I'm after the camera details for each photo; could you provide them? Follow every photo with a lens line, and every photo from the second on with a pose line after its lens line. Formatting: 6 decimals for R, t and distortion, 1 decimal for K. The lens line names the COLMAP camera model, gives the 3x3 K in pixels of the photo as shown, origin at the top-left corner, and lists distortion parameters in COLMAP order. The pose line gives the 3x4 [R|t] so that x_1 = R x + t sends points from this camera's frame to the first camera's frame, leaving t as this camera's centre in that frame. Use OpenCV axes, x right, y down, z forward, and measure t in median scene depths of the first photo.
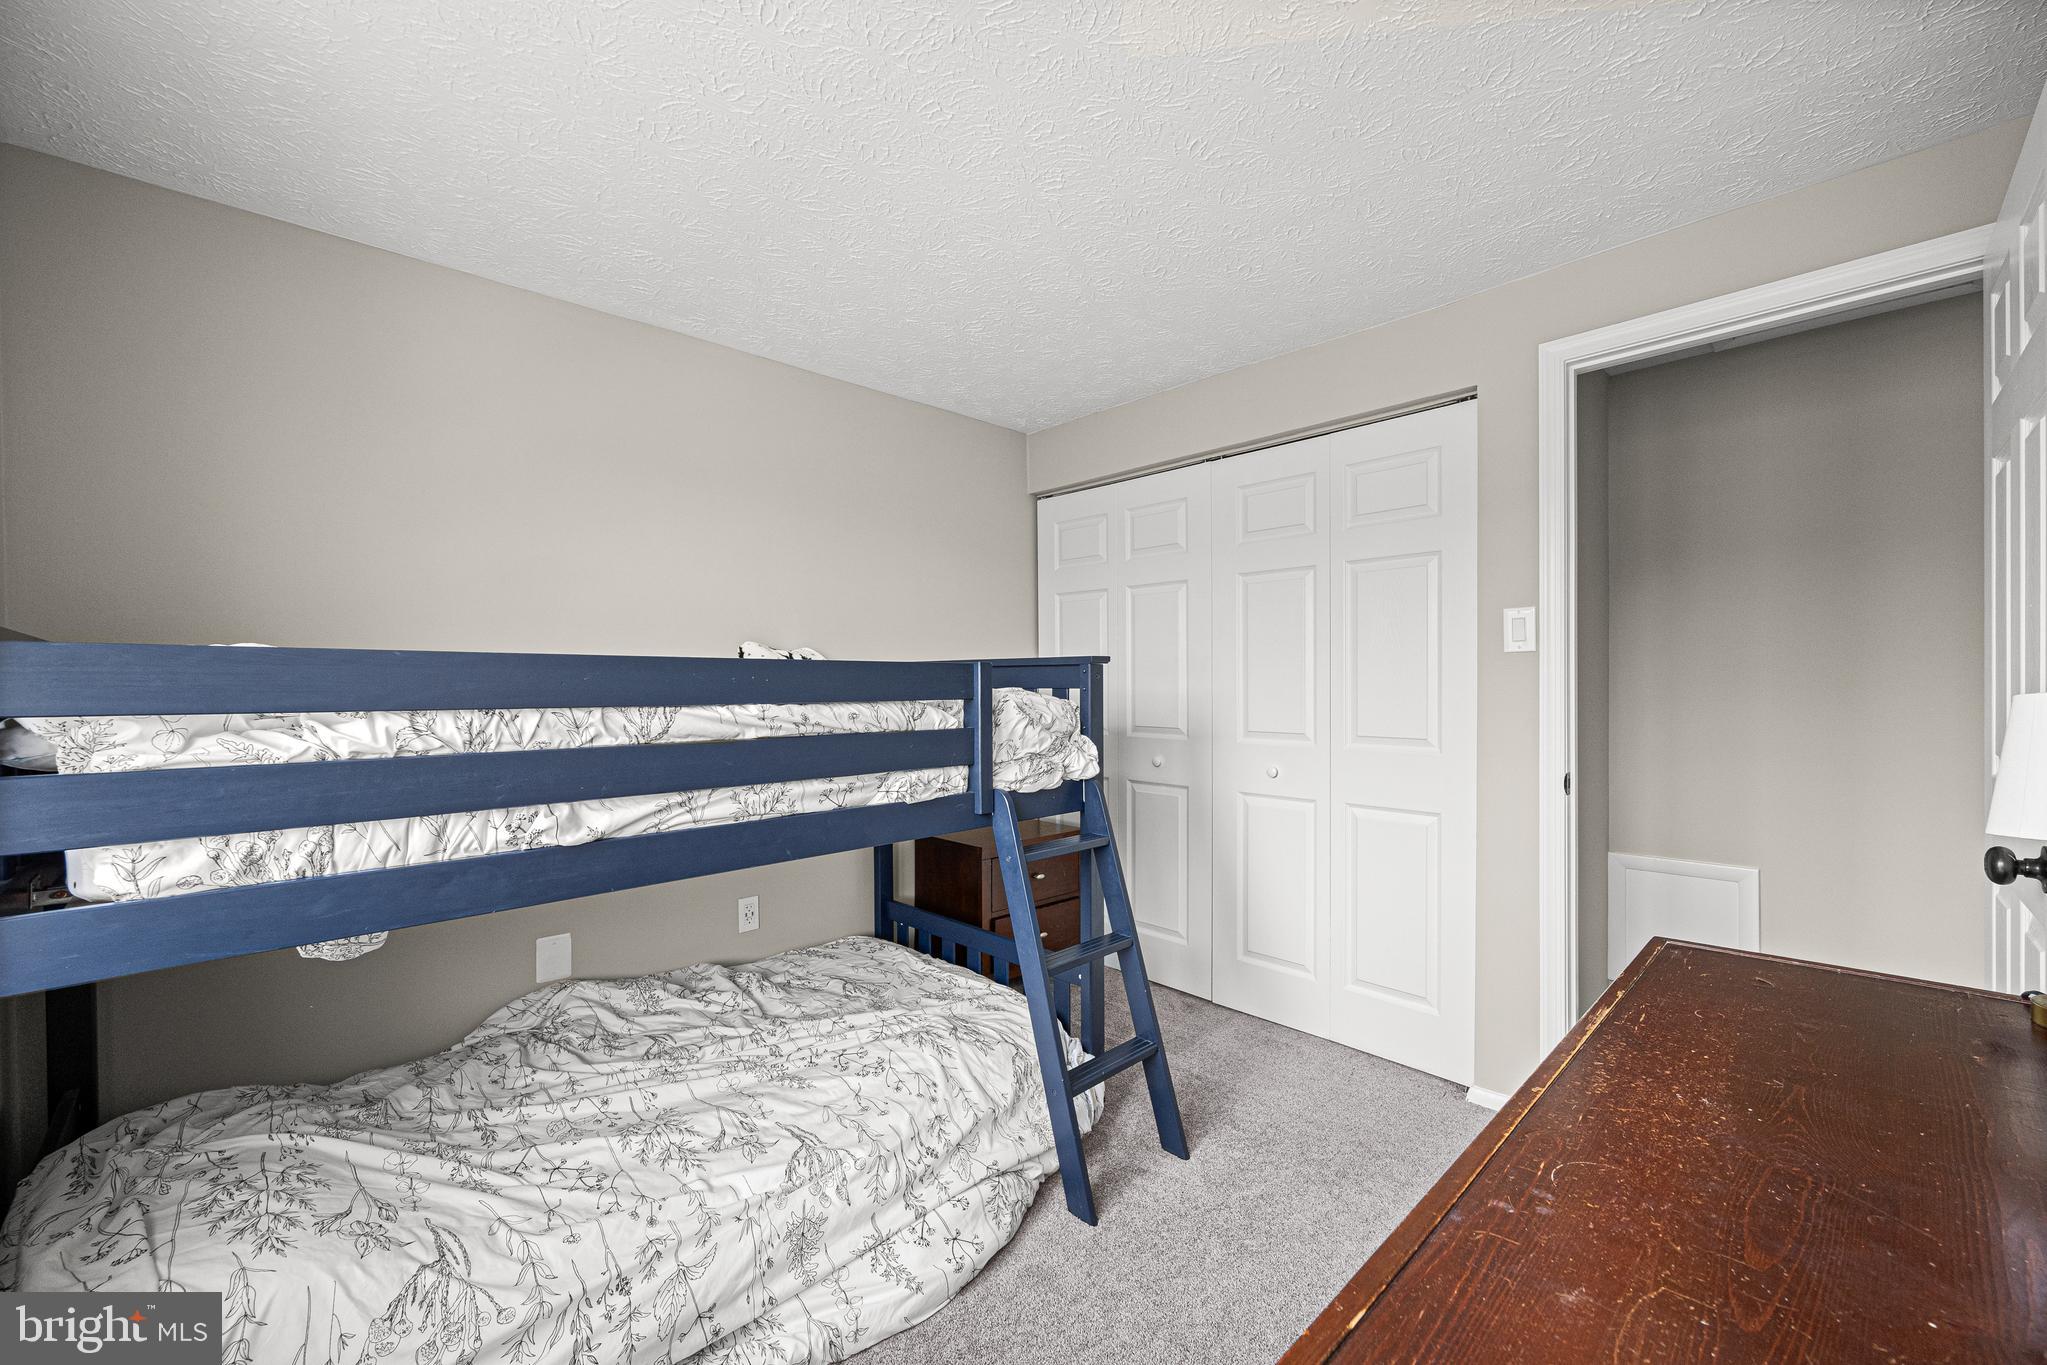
lens RADIAL K [[811.7, 0, 1026.0], [0, 811.7, 697.5], [0, 0, 1]] dist [-0.000499, 0.000085]
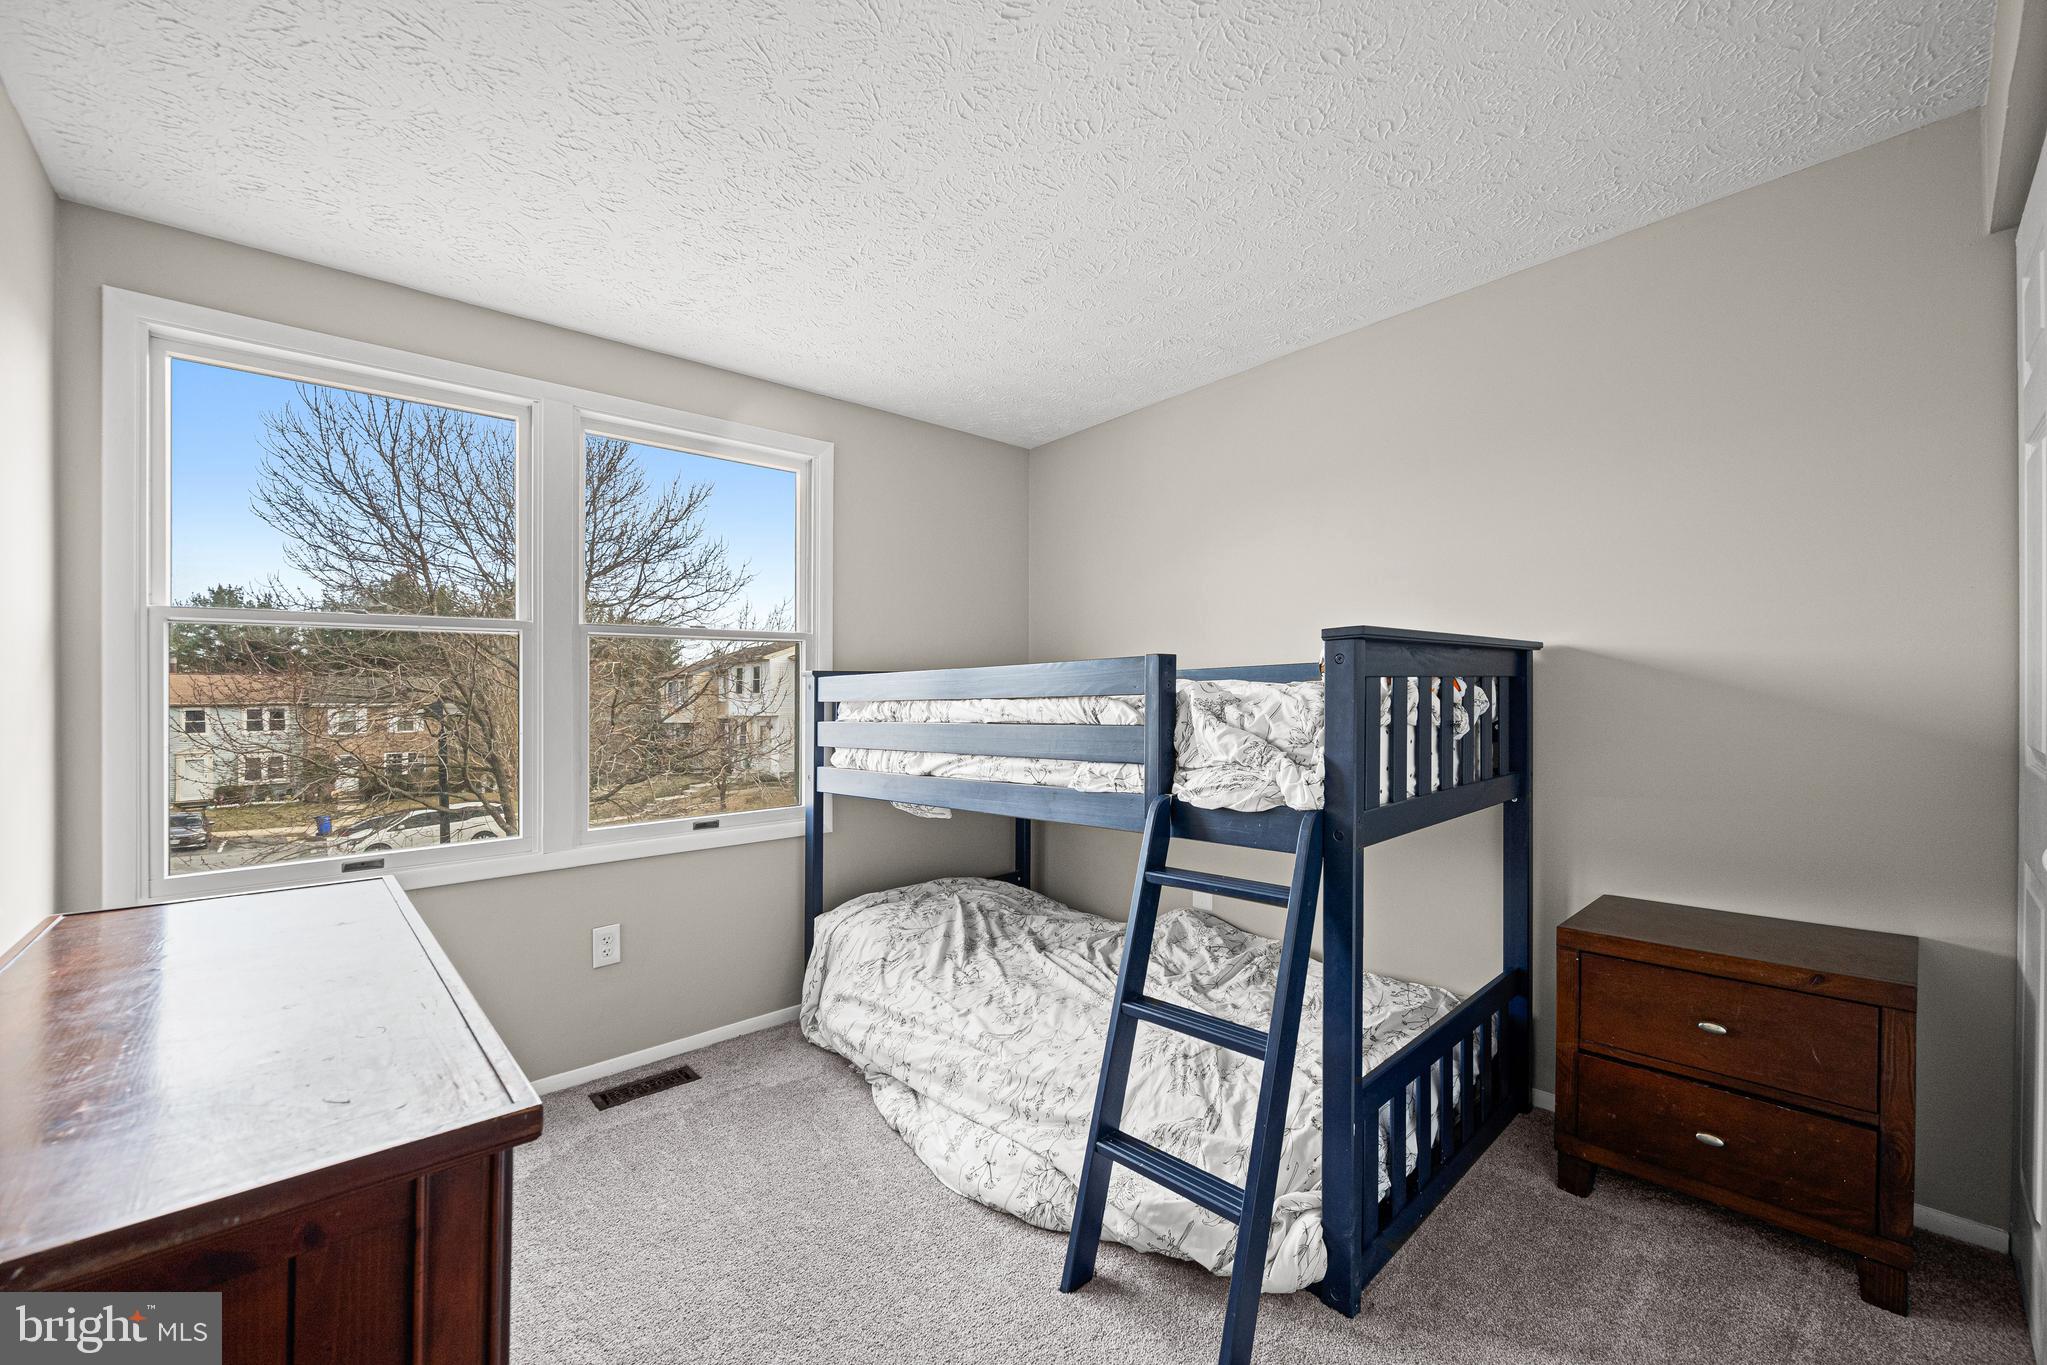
lens RADIAL K [[811.7, 0, 1026.0], [0, 811.7, 697.5], [0, 0, 1]] dist [-0.000499, 0.000085]
pose [[-0.020146, 0.001605, -0.999796, 1.005125], [0.001904, 0.999997, 0.001566, 0.003680], [0.999795, -0.001872, -0.020149, 1.018756]]
